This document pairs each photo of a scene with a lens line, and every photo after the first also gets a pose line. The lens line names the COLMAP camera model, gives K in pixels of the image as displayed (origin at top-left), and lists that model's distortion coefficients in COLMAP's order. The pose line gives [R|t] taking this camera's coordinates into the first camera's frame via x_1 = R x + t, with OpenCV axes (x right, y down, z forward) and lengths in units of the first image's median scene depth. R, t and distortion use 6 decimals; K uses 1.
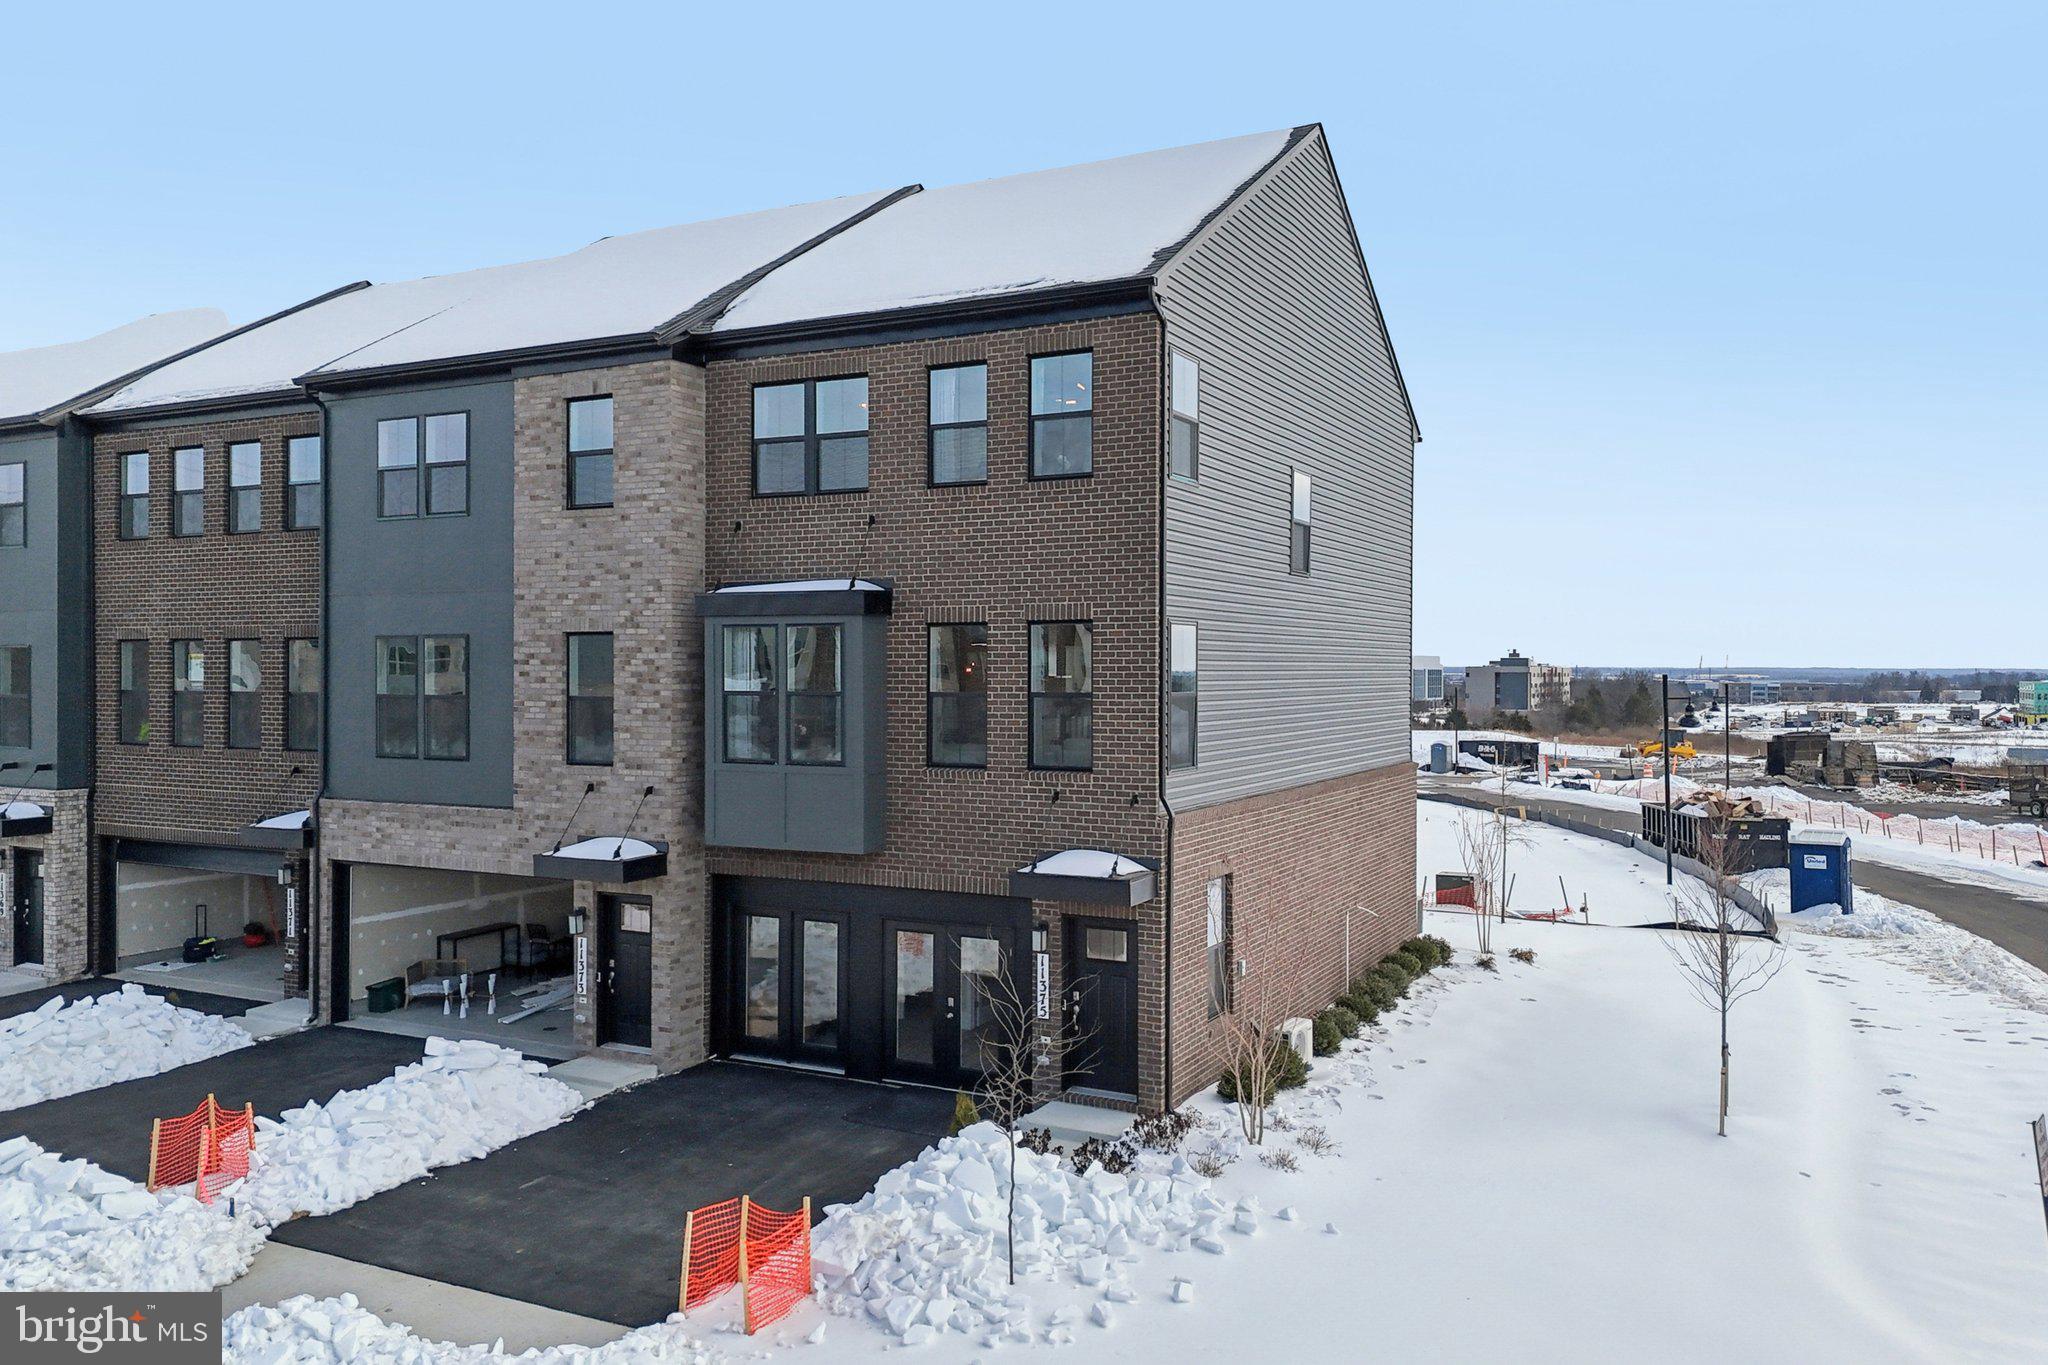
lens RADIAL K [[1506.0, 0, 1034.5], [0, 1506.0, 670.3], [0, 0, 1]] dist [0.052933, -0.052454]
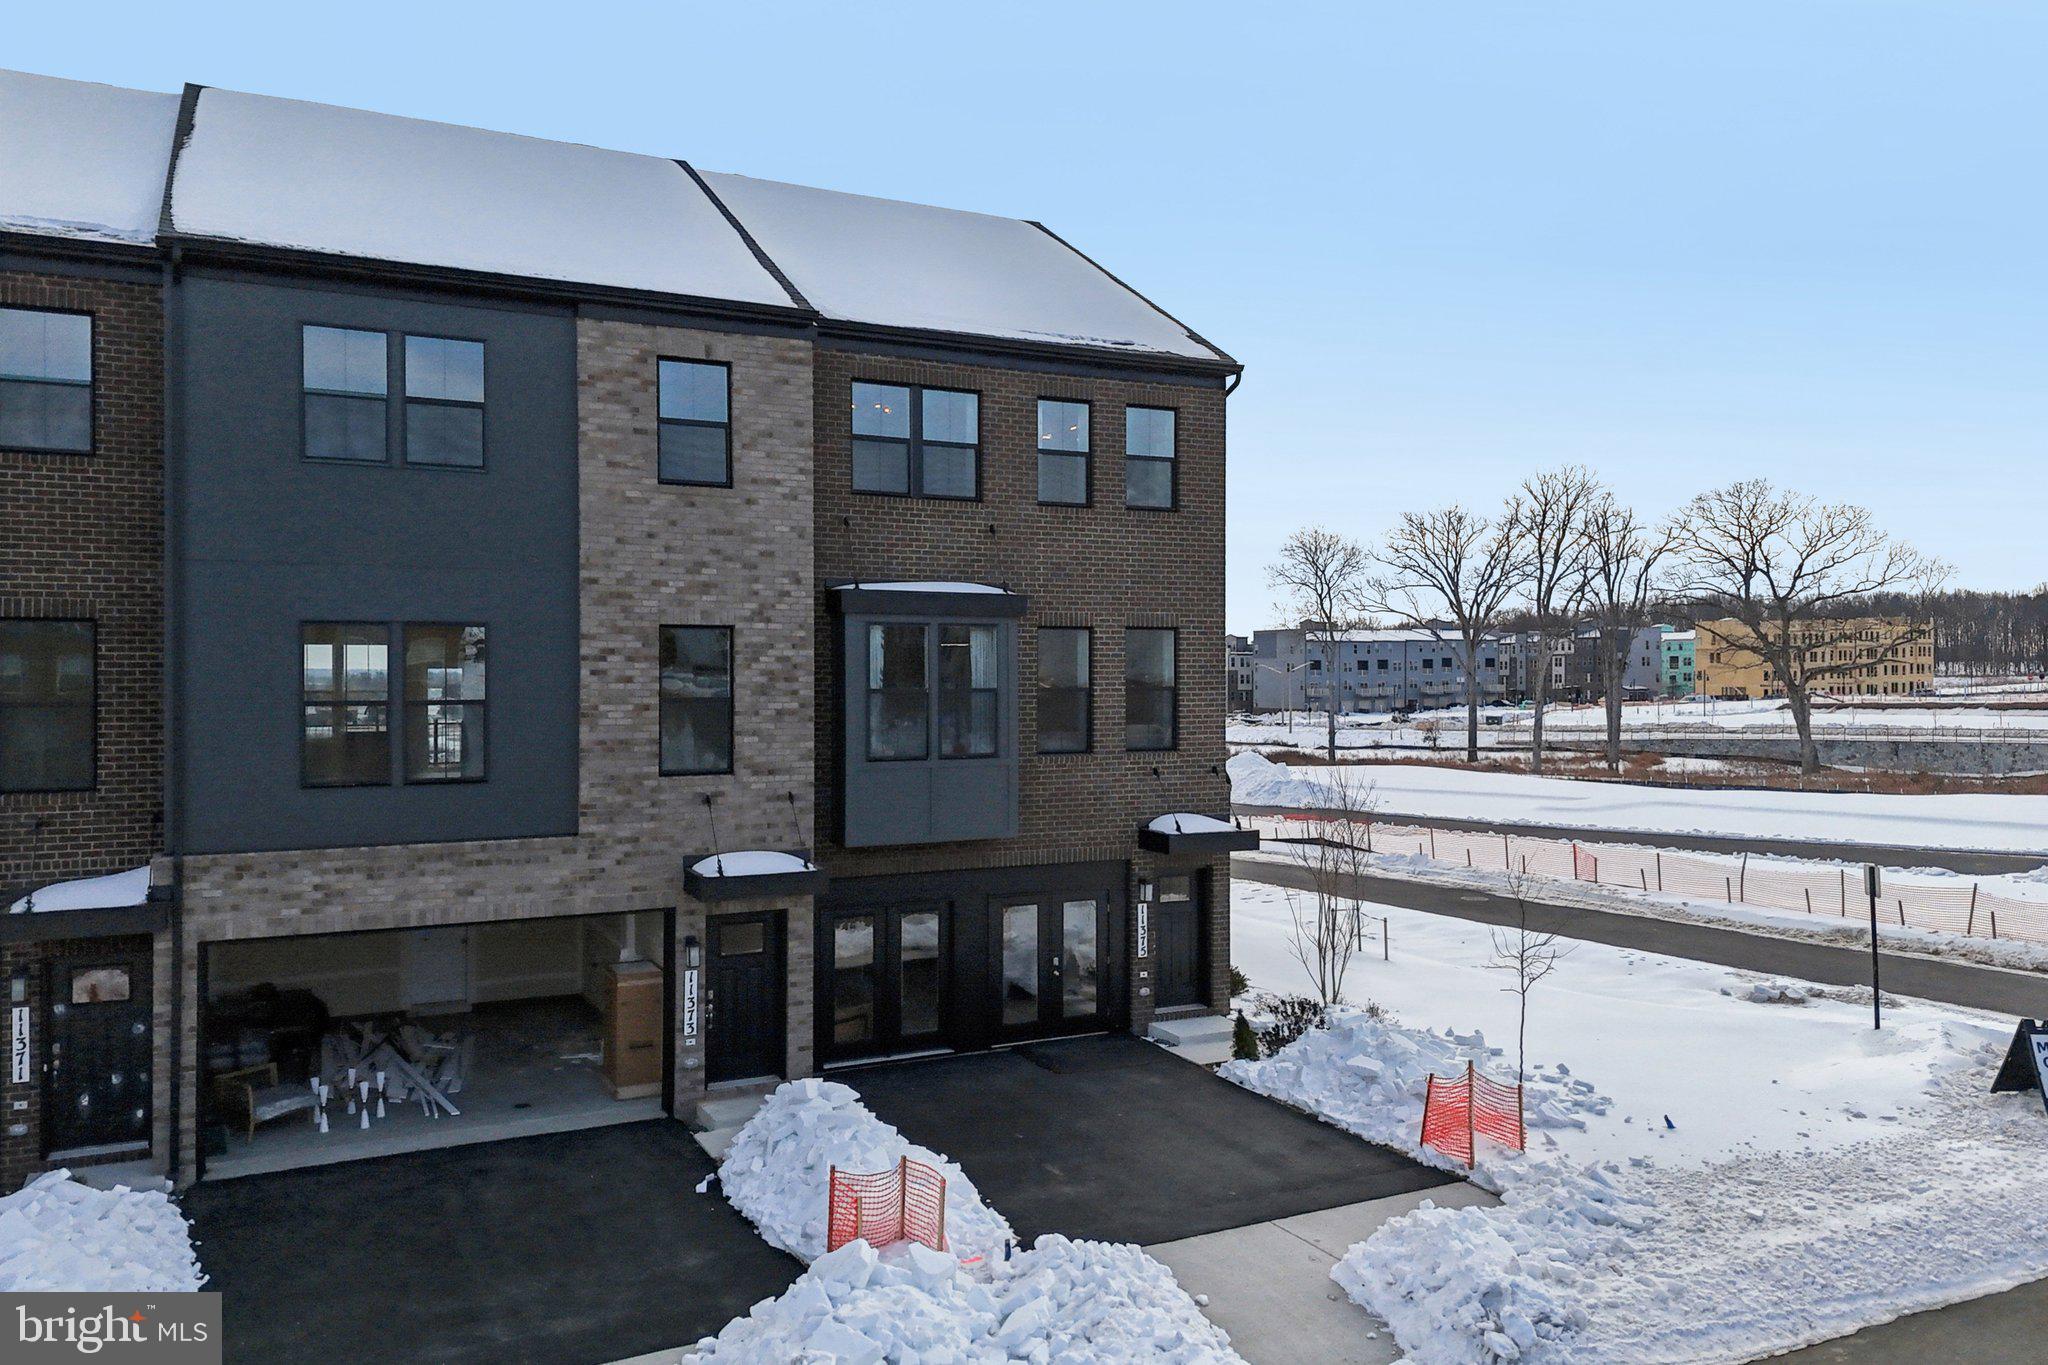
lens RADIAL K [[1506.0, 0, 1034.5], [0, 1506.0, 670.3], [0, 0, 1]] dist [0.052933, -0.052454]
pose [[0.584052, -0.001495, 0.811715, -0.909954], [-0.000044, 0.999998, 0.001874, -0.000459], [-0.811716, -0.001131, 0.584051, 0.325963]]
